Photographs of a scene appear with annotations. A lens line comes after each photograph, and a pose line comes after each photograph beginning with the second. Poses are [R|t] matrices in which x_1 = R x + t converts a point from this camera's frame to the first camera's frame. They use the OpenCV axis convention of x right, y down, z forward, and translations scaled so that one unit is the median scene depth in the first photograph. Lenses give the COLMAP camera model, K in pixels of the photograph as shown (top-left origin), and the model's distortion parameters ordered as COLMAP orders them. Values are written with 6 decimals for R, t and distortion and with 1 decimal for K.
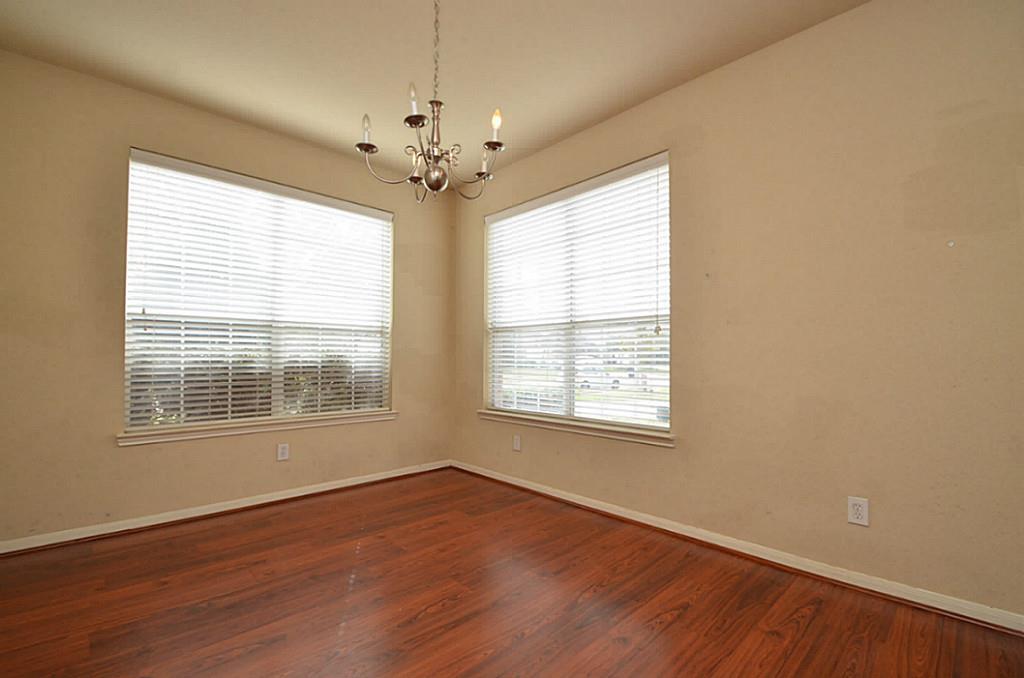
lens RADIAL K [[441.7, 0, 514.6], [0, 441.7, 349.0], [0, 0, 1]] dist [-0.002895, -0.000457]
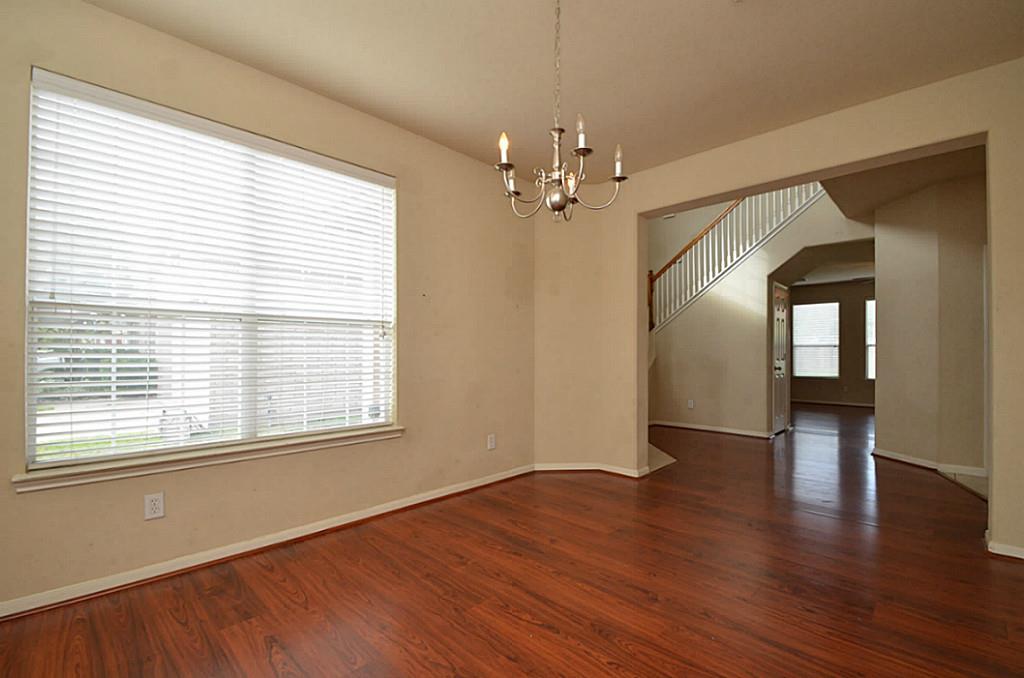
lens RADIAL K [[441.7, 0, 514.6], [0, 441.7, 349.0], [0, 0, 1]] dist [-0.002895, -0.000457]
pose [[-0.022613, 0.002552, 0.999741, -0.694959], [-0.022588, 0.999740, -0.003063, -0.010016], [-0.999489, -0.022651, -0.022550, 0.618704]]
